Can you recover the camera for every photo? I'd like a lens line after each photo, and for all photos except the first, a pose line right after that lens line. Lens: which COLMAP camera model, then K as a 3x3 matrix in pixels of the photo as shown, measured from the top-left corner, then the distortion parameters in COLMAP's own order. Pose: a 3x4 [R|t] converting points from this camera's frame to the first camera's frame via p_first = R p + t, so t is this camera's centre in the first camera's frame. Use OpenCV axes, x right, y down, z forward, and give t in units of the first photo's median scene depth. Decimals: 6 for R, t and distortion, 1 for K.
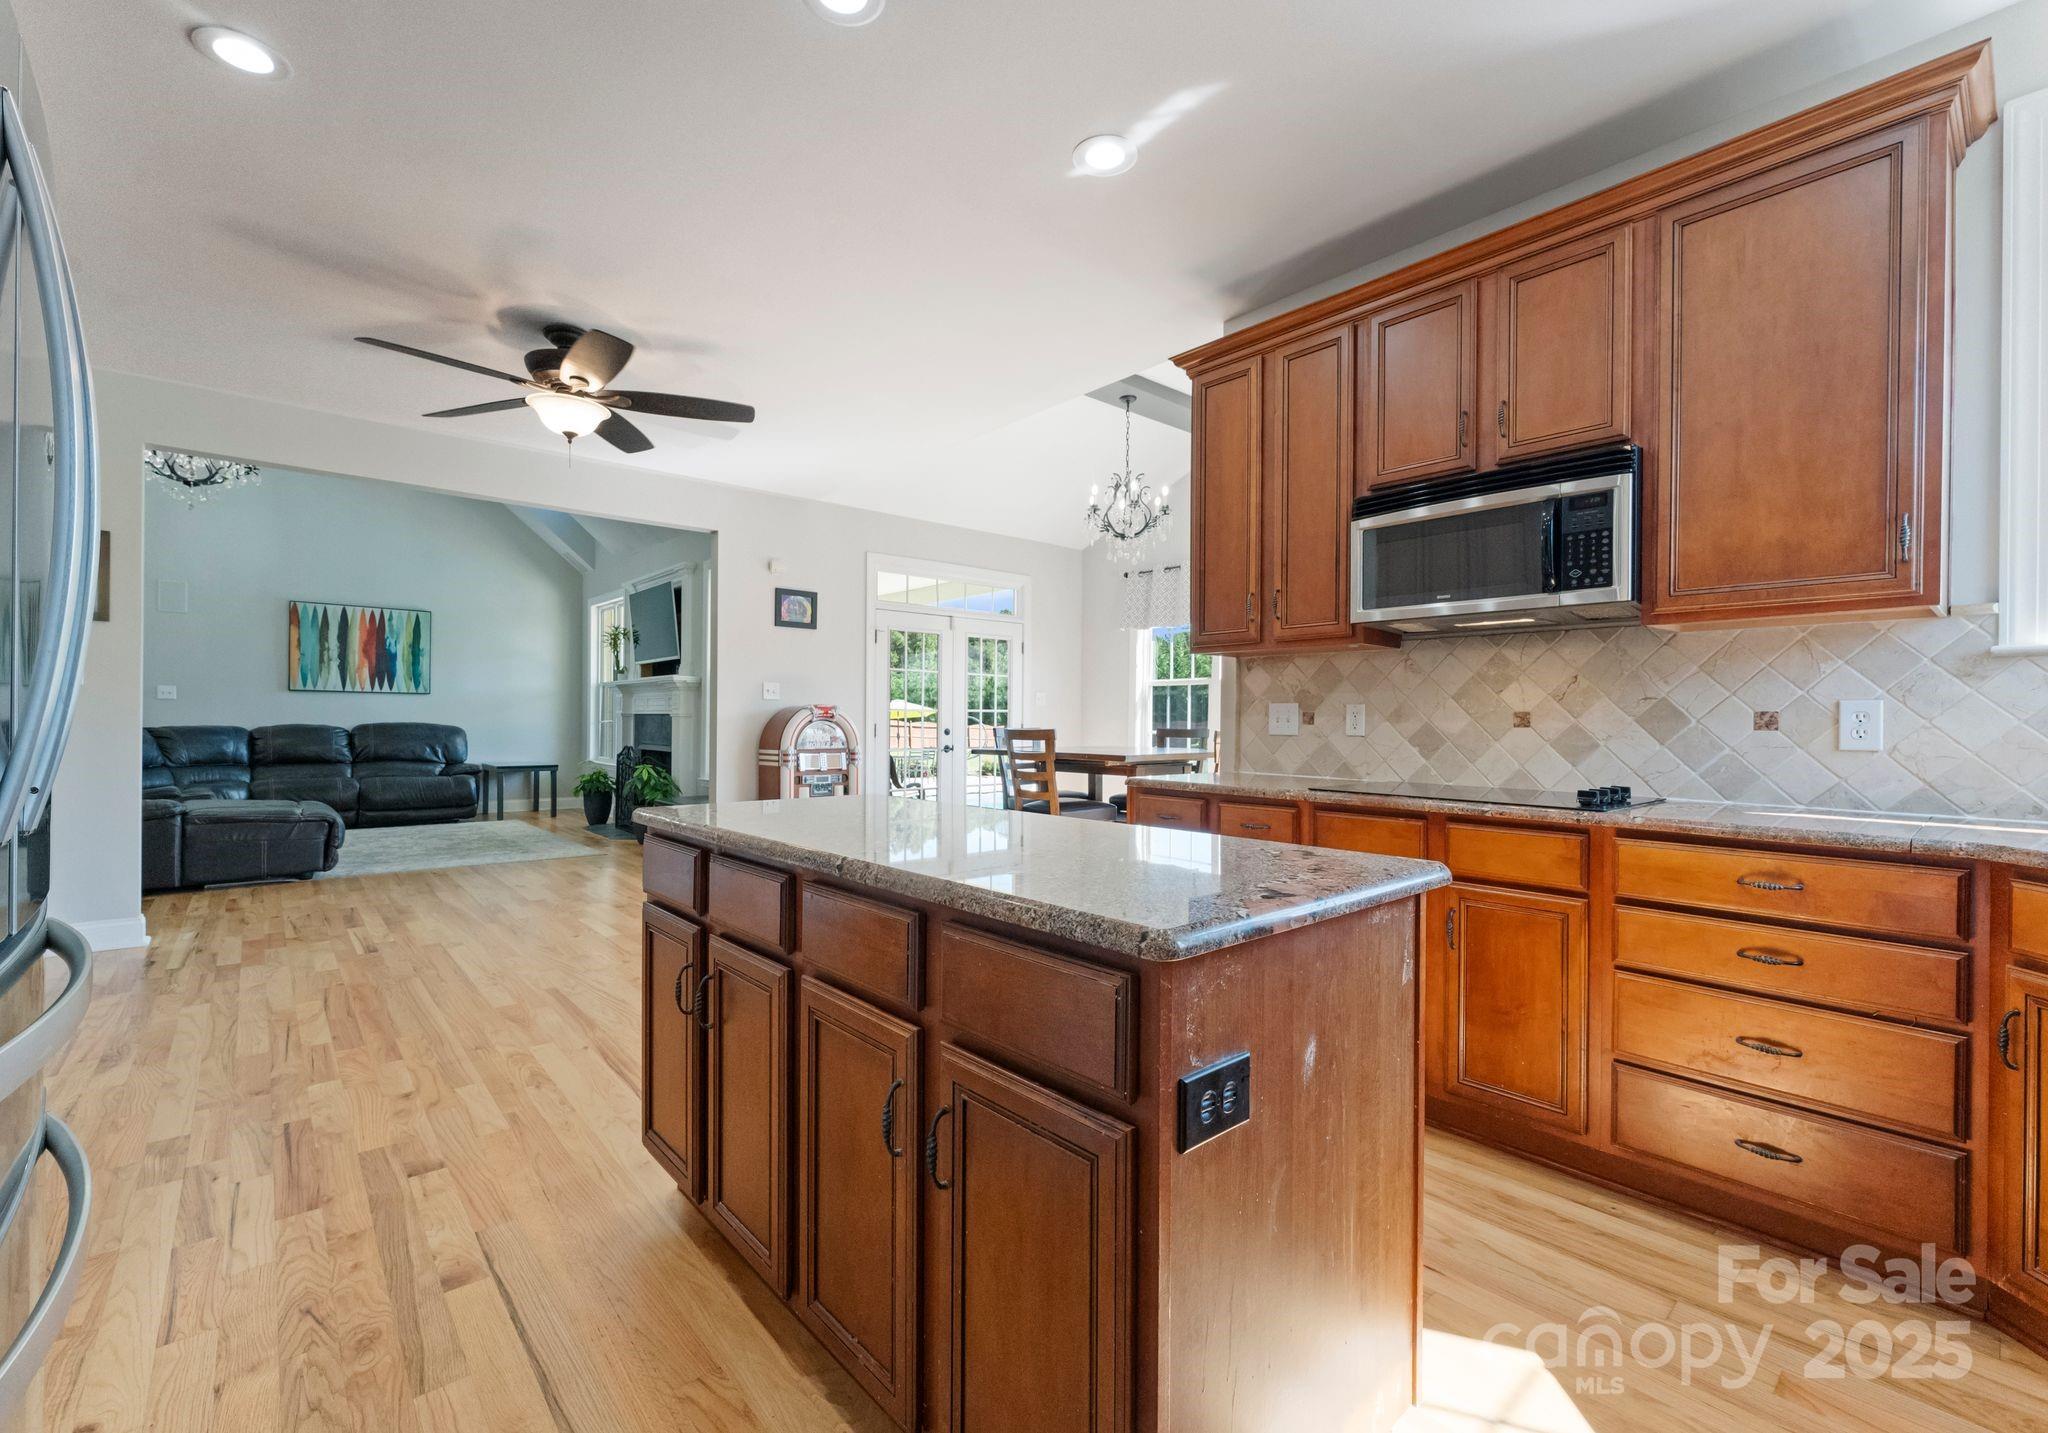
lens RADIAL K [[886.8, 0, 989.7], [0, 886.8, 720.6], [0, 0, 1]] dist [-0.002253, -0.001401]
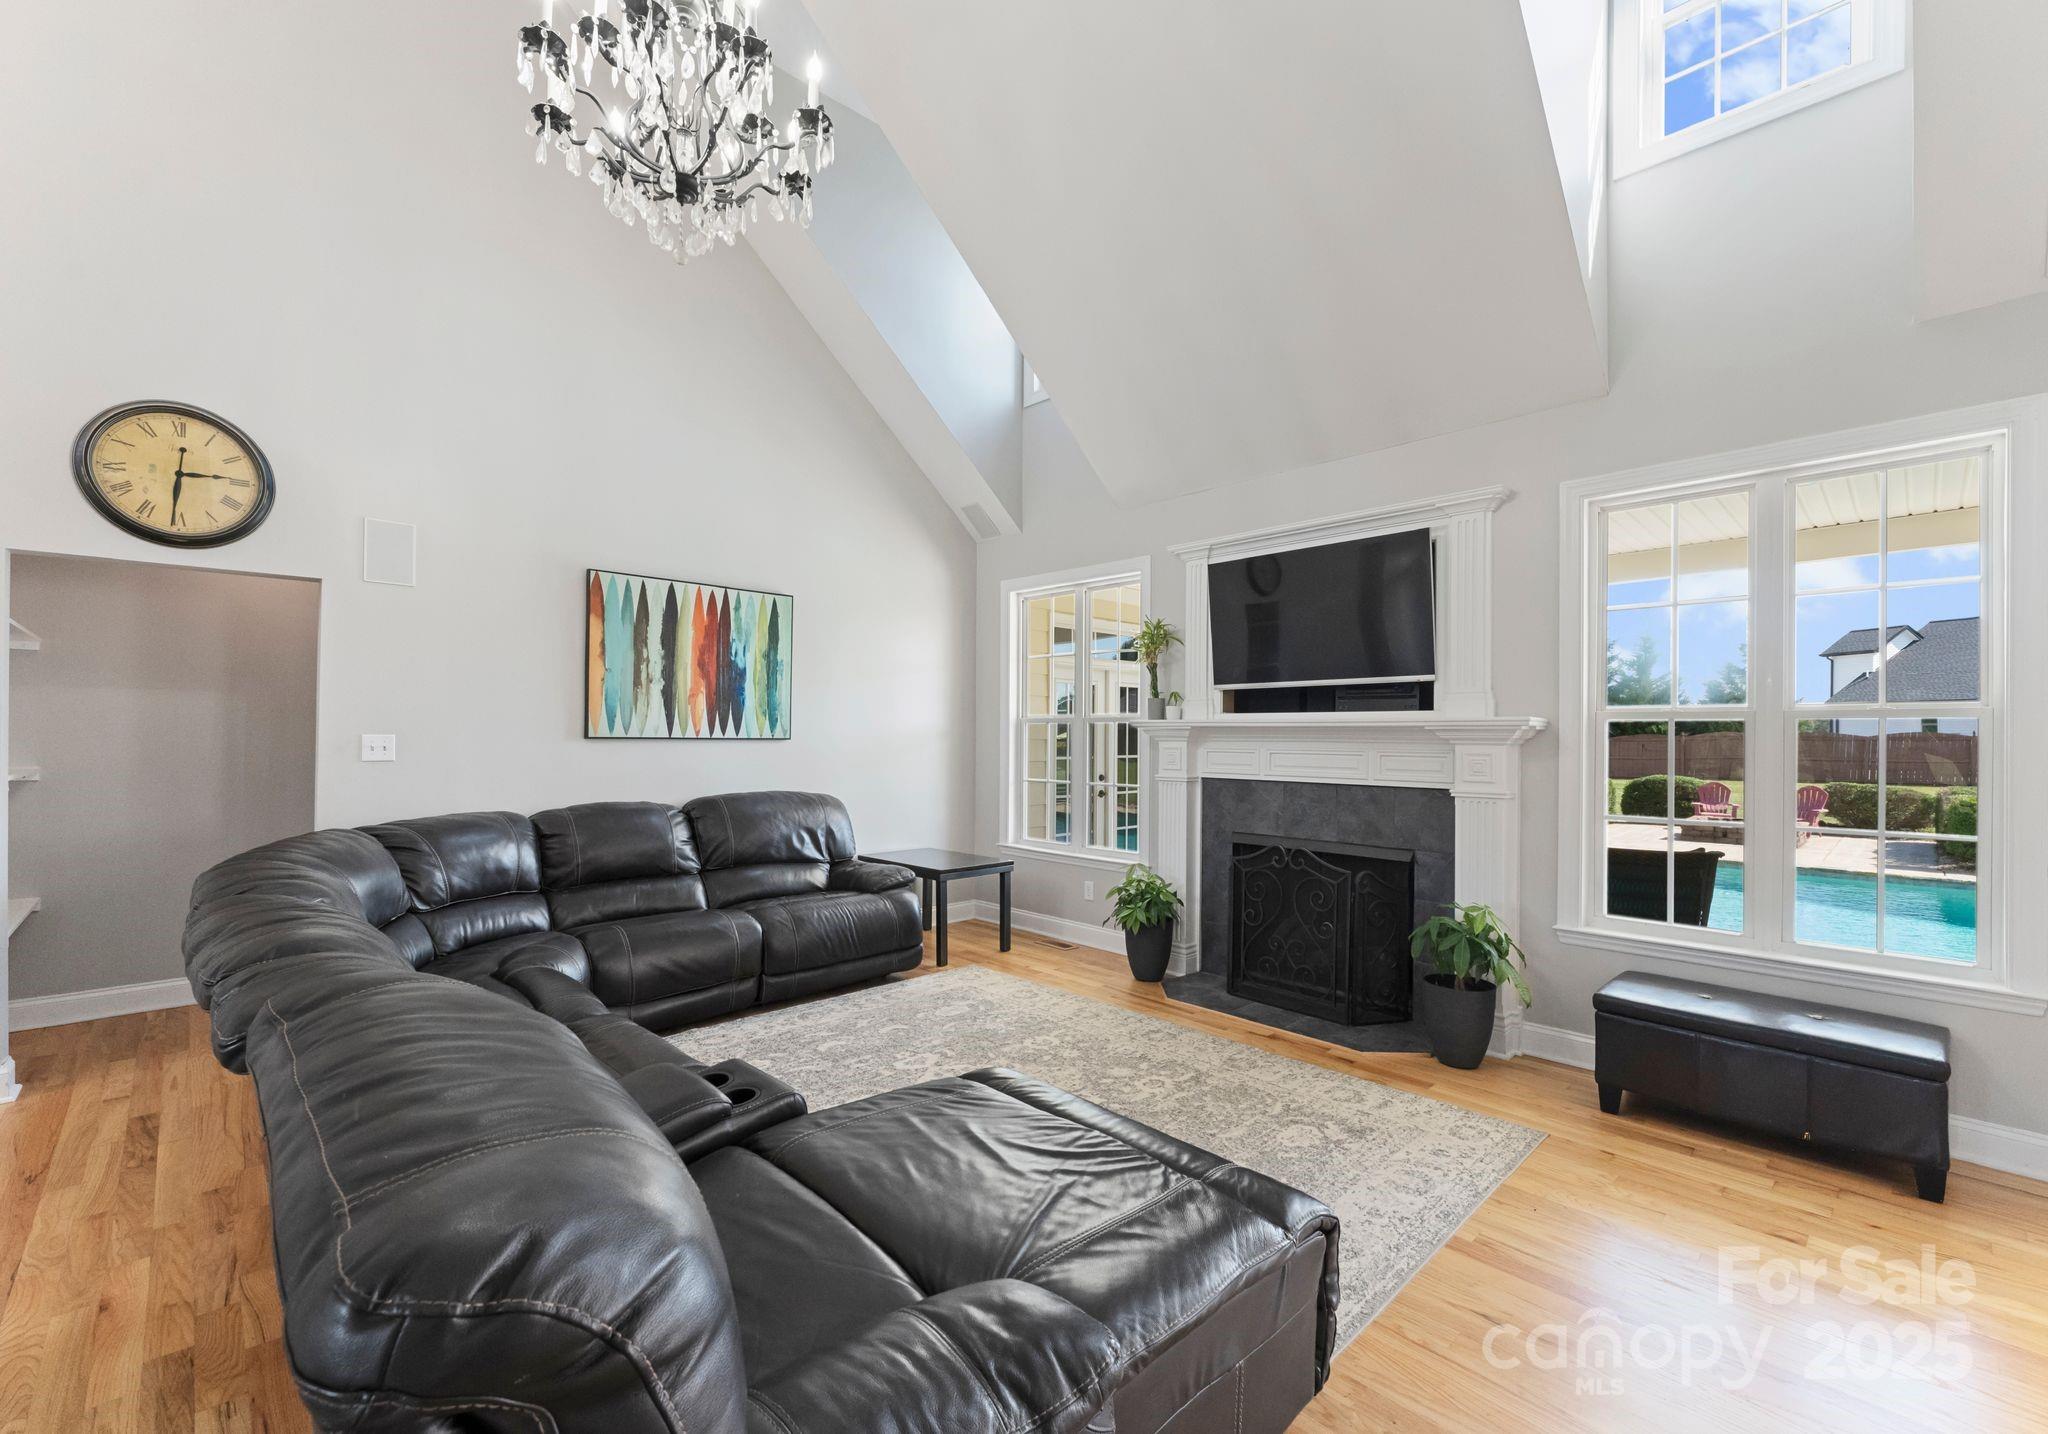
lens RADIAL K [[886.8, 0, 1038.2], [0, 886.8, 745.0], [0, 0, 1]] dist [-0.002253, -0.001401]
pose [[0.998080, -0.001601, 0.061918, -0.534192], [0.001141, 0.999972, 0.007461, -0.032475], [-0.061928, -0.007376, 0.998053, 0.438158]]
